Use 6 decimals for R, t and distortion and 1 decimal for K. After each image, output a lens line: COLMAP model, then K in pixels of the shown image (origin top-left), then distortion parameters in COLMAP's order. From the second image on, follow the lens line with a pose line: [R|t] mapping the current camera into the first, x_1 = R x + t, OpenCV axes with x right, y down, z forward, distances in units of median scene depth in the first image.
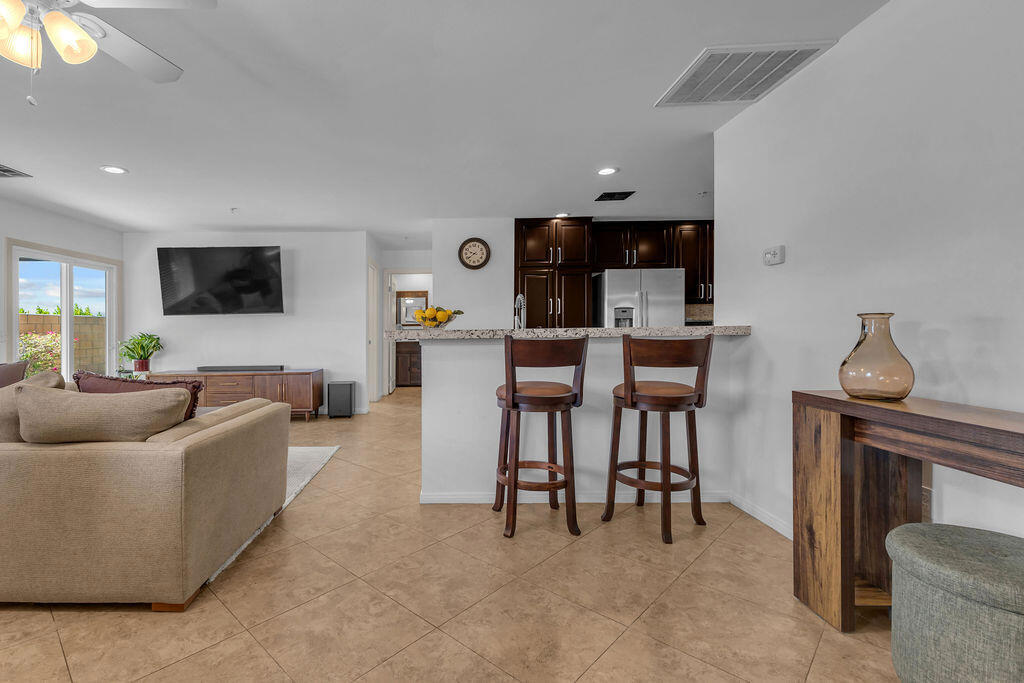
lens RADIAL K [[467.8, 0, 445.8], [0, 467.8, 324.8], [0, 0, 1]] dist [0.011560, -0.000398]
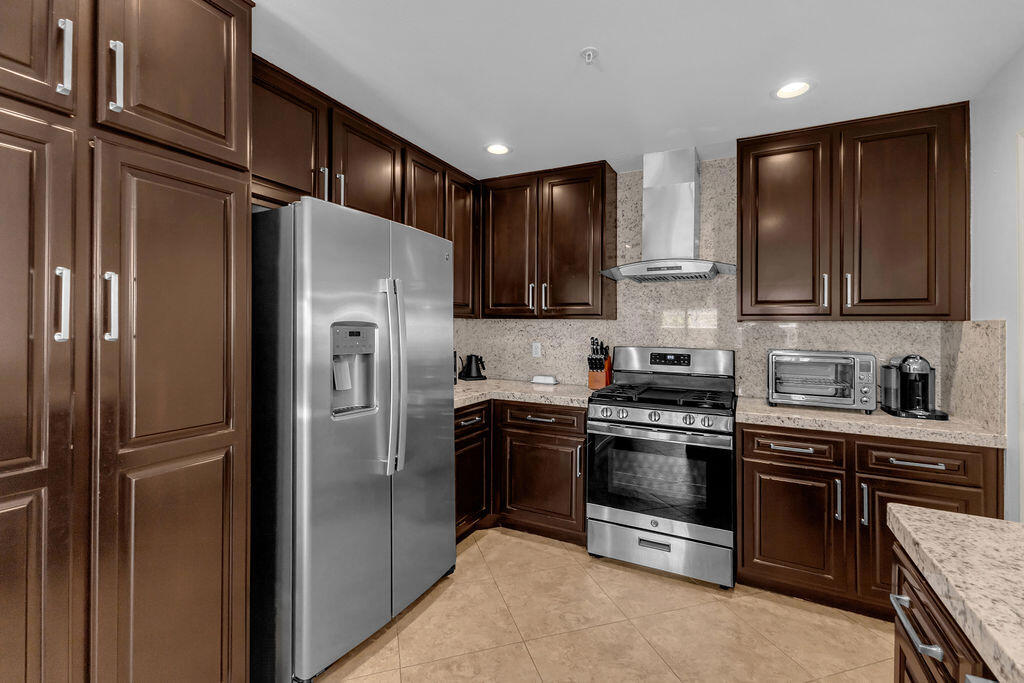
lens RADIAL K [[450.3, 0, 515.8], [0, 450.3, 319.0], [0, 0, 1]] dist [0.012457, 0.000050]
pose [[0.423477, 0.032461, 0.905325, 0.128521], [-0.016973, 0.999467, -0.027898, -0.030673], [-0.905748, -0.003552, 0.423802, 0.731666]]
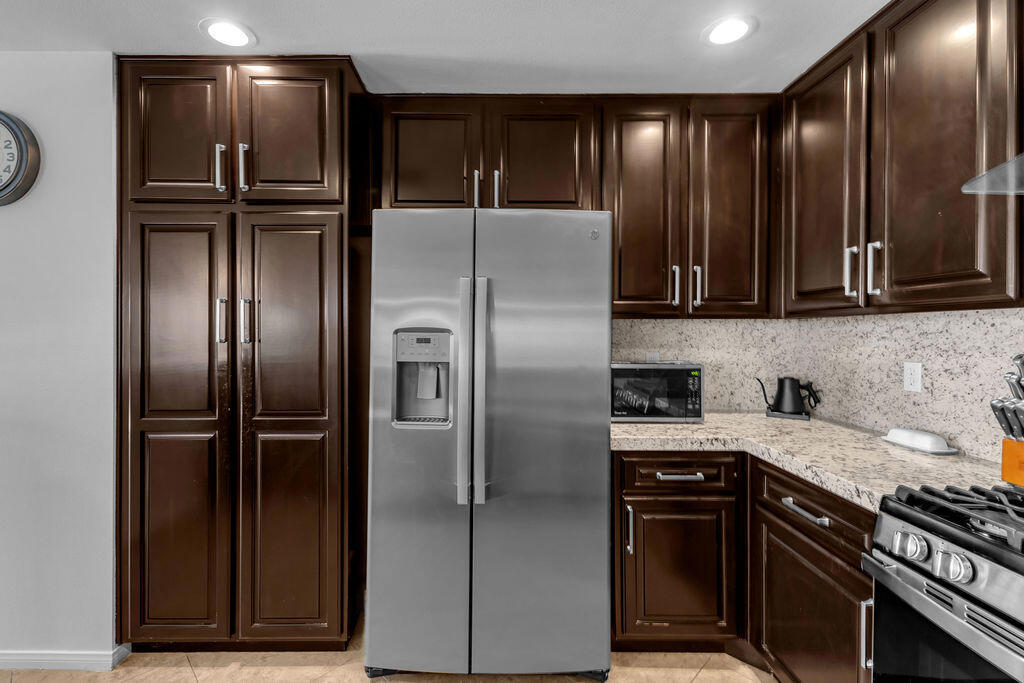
lens RADIAL K [[450.8, 0, 496.3], [0, 450.8, 332.2], [0, 0, 1]] dist [0.012263, -0.000136]
pose [[0.999459, 0.010964, 0.031023, 0.407147], [-0.010983, 0.999940, 0.000418, -0.033512], [-0.031016, -0.000758, 0.999519, 0.666642]]
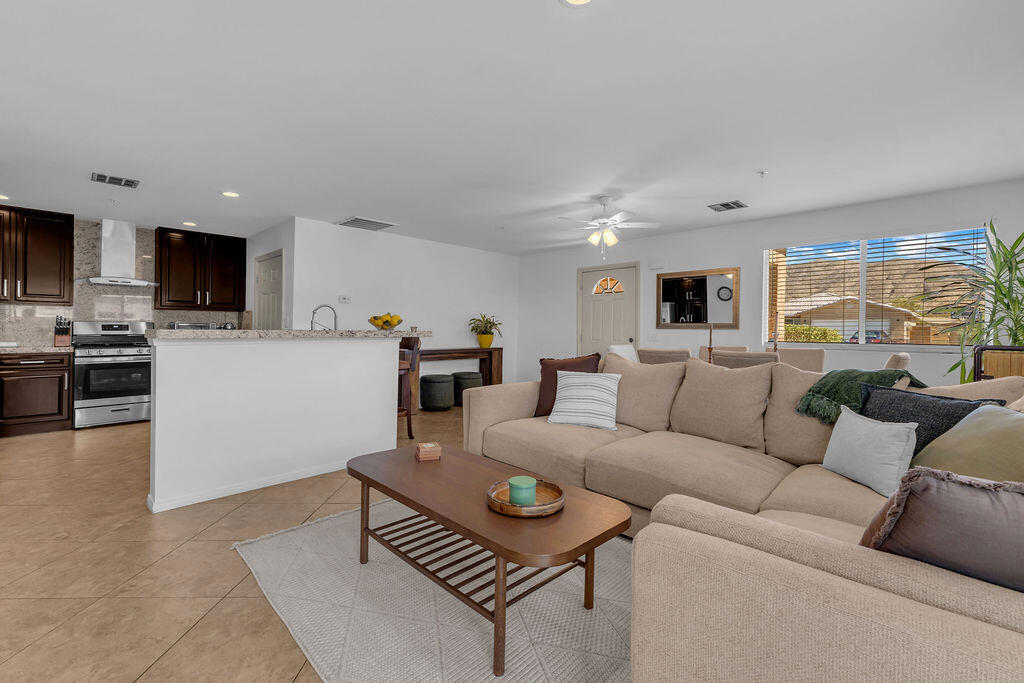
lens RADIAL K [[450.5, 0, 513.8], [0, 450.5, 325.9], [0, 0, 1]] dist [0.012105, 0.000198]
pose [[-0.736888, 0.009424, 0.675949, -0.646509], [-0.000835, 0.999889, -0.014851, 0.008414], [-0.676014, -0.011508, -0.736798, 0.935670]]
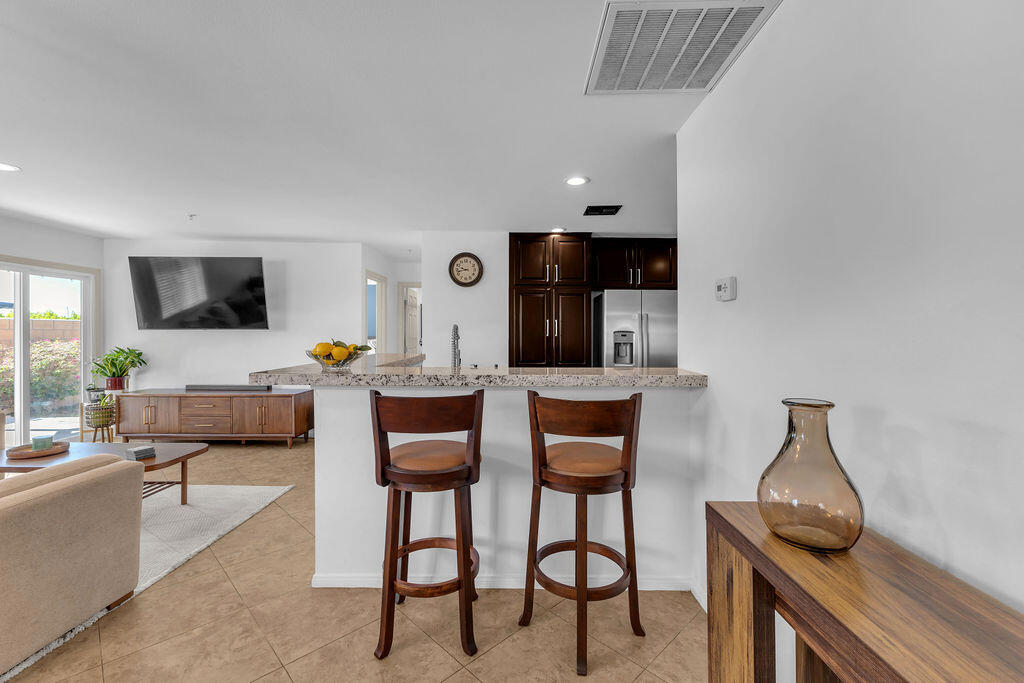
lens RADIAL K [[450.5, 0, 513.8], [0, 450.5, 325.9], [0, 0, 1]] dist [0.012105, 0.000198]
pose [[0.999648, 0.014866, 0.021961, 0.136798], [-0.014523, 0.999772, -0.015671, -0.028852], [-0.022188, 0.015346, 0.999636, 0.111328]]
